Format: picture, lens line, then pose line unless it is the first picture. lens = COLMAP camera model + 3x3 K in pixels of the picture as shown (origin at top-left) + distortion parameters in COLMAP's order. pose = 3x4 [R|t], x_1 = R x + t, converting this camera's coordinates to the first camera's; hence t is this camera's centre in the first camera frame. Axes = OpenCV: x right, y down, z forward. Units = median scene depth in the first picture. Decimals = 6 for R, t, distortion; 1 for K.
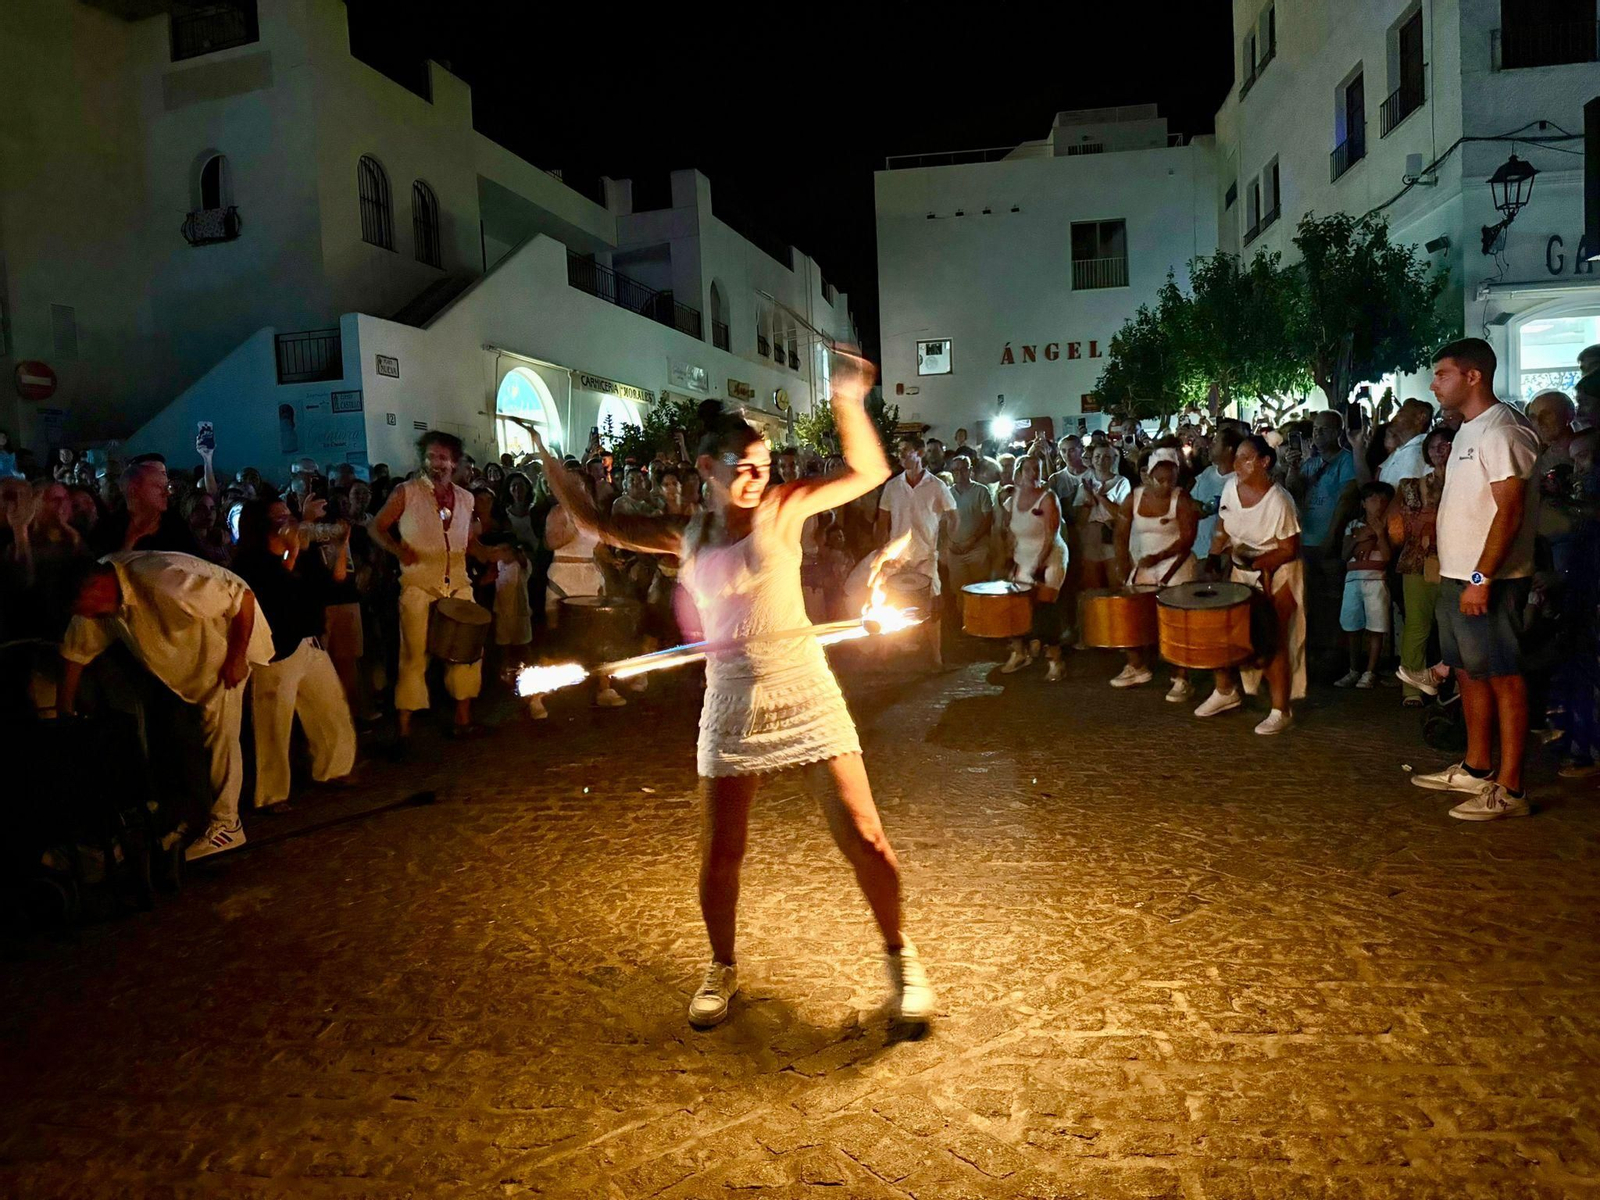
lens RADIAL K [[1086.4, 0, 800.0], [0, 1086.4, 600.0], [0, 0, 1]] dist [0.033697, -0.041137]
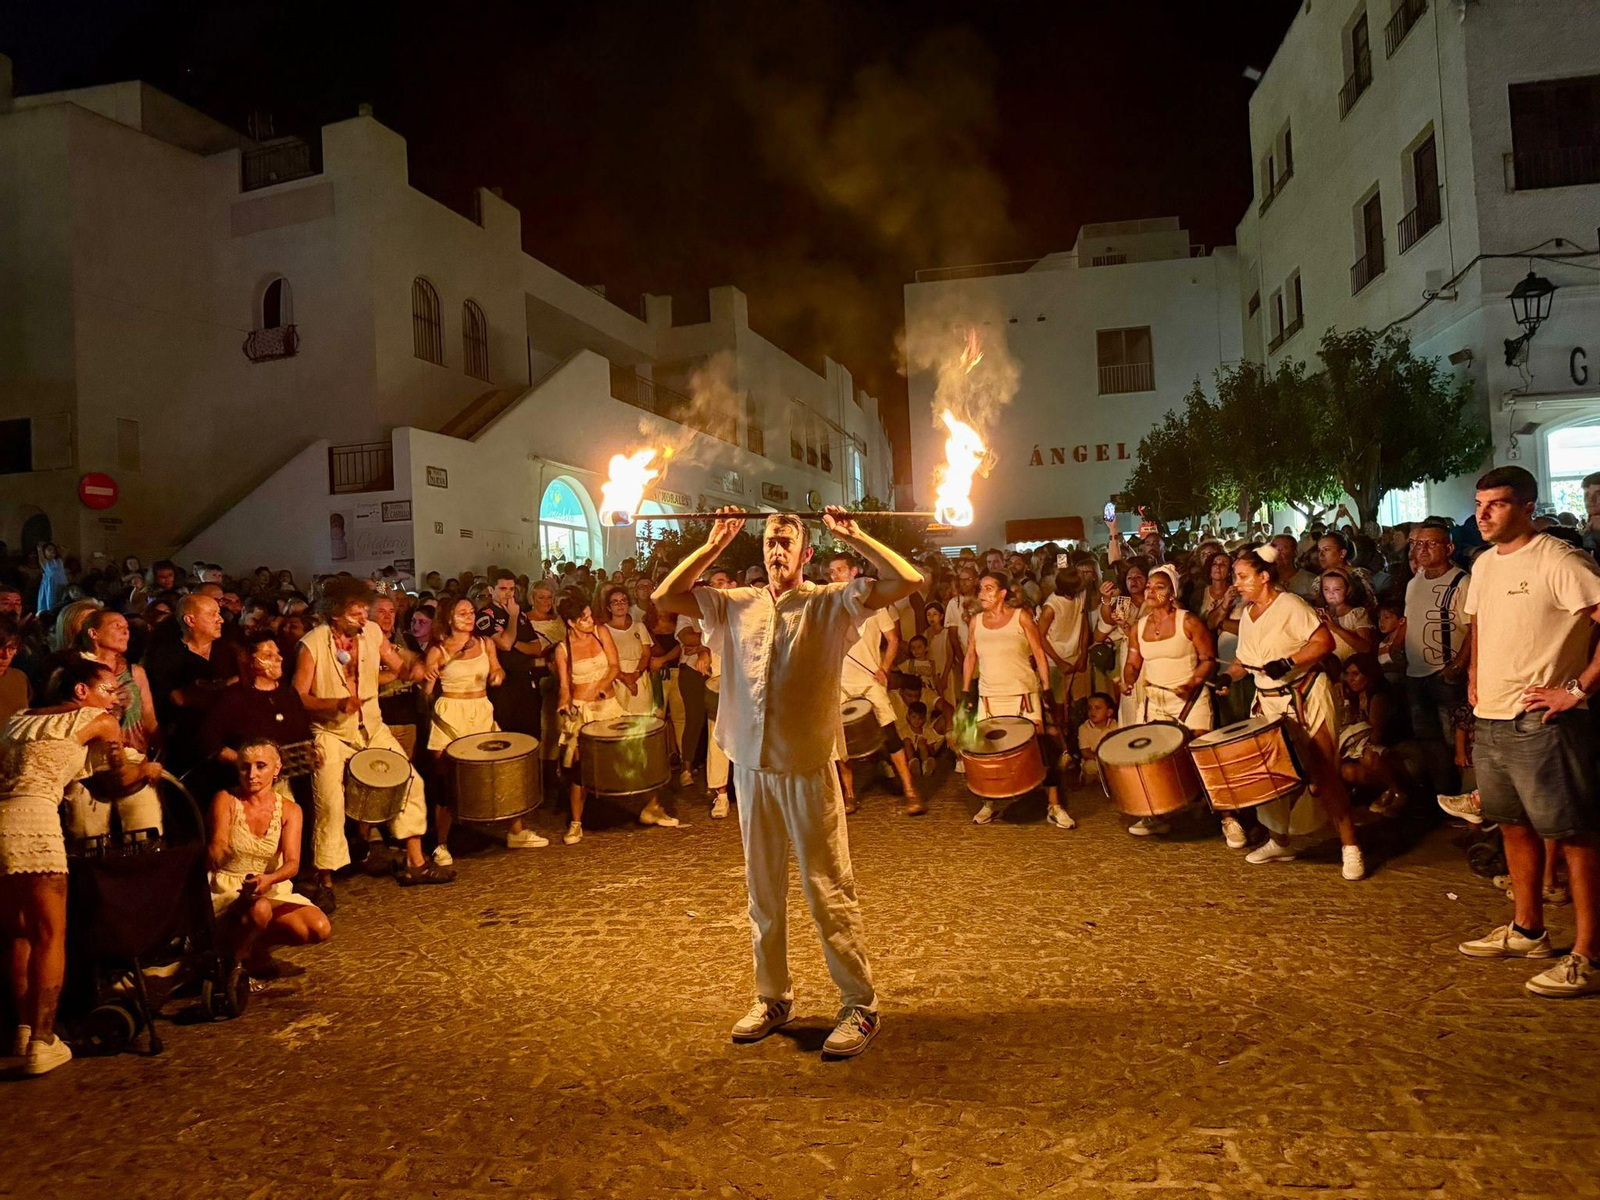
lens RADIAL K [[1087.0, 0, 805.0], [0, 1087.0, 605.1], [0, 0, 1]] dist [0.020164, -0.021346]
pose [[0.999709, -0.000962, -0.024107, -0.016196], [-0.001038, 0.996562, -0.082848, -0.039068], [0.024104, 0.082849, 0.996271, -0.042046]]
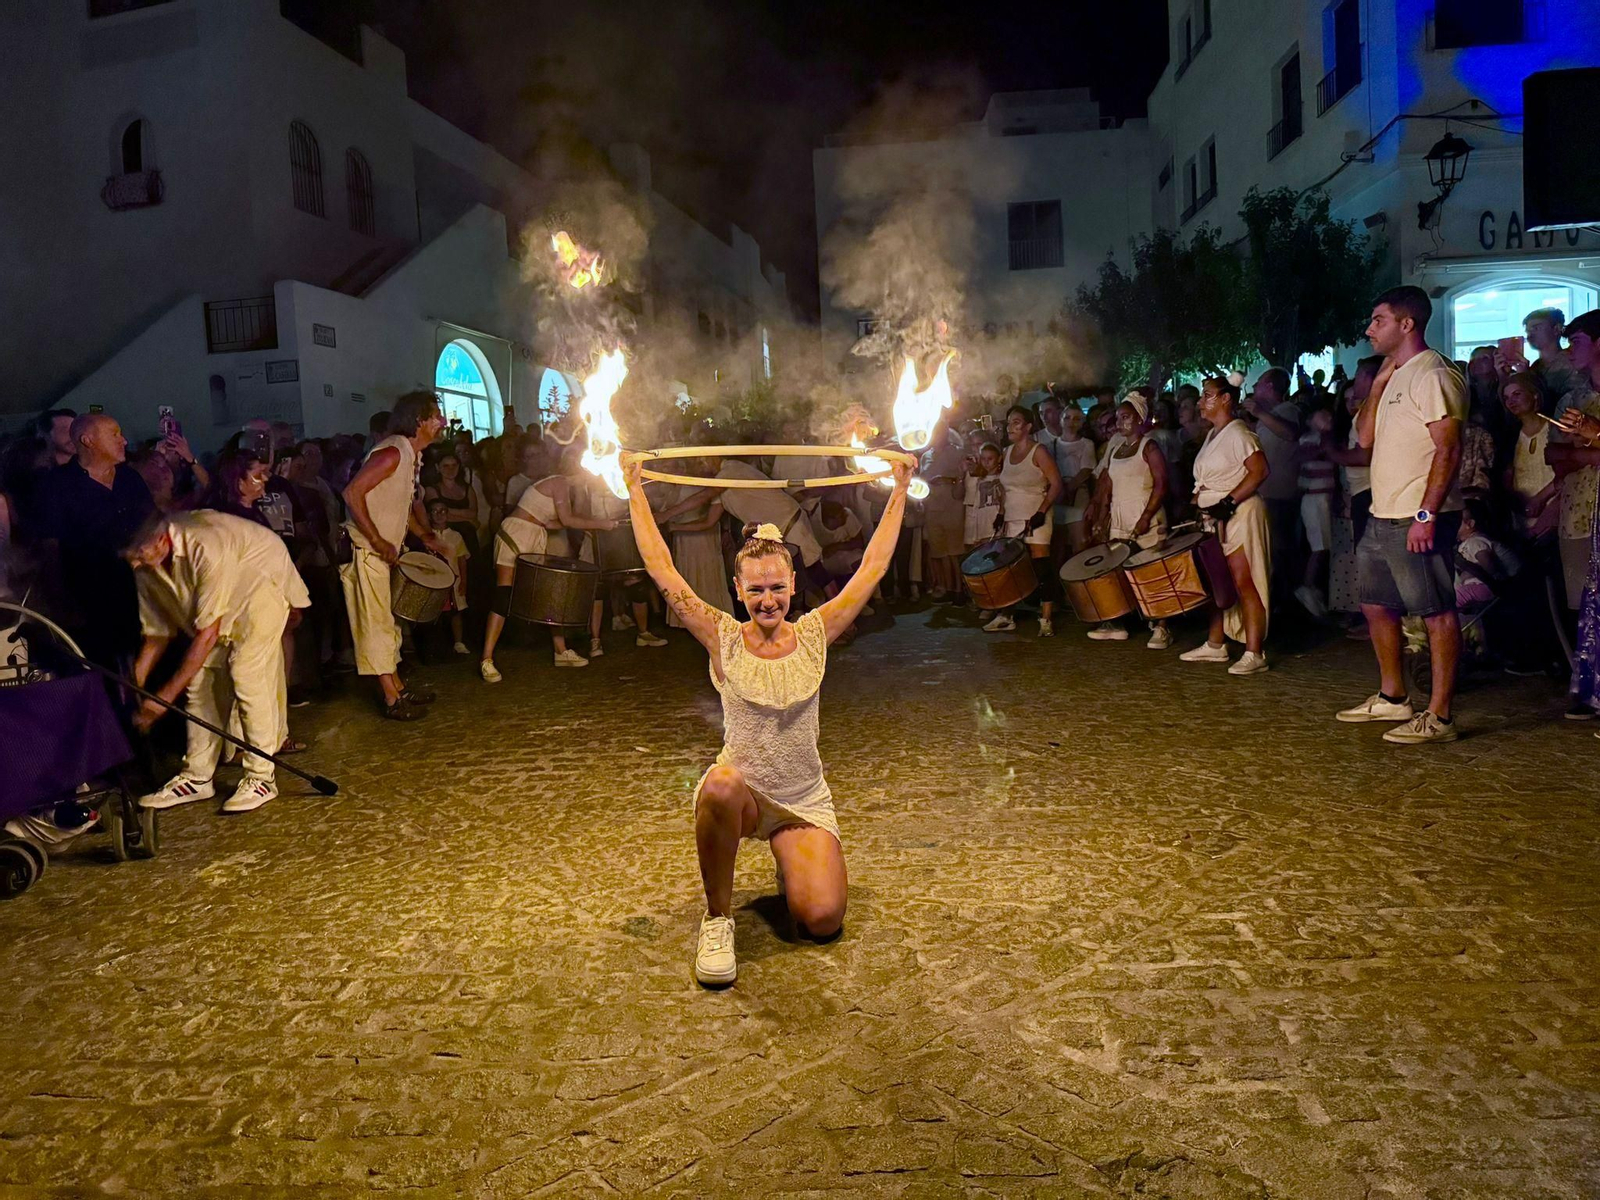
lens RADIAL K [[1085.9, 0, 799.8], [0, 1085.9, 583.3], [0, 0, 1]] dist [0.040563, -0.048736]
pose [[0.998213, -0.009134, 0.059054, -0.079480], [0.009093, 0.999958, 0.000960, 0.039715], [-0.059060, -0.000422, 0.998254, 0.037490]]
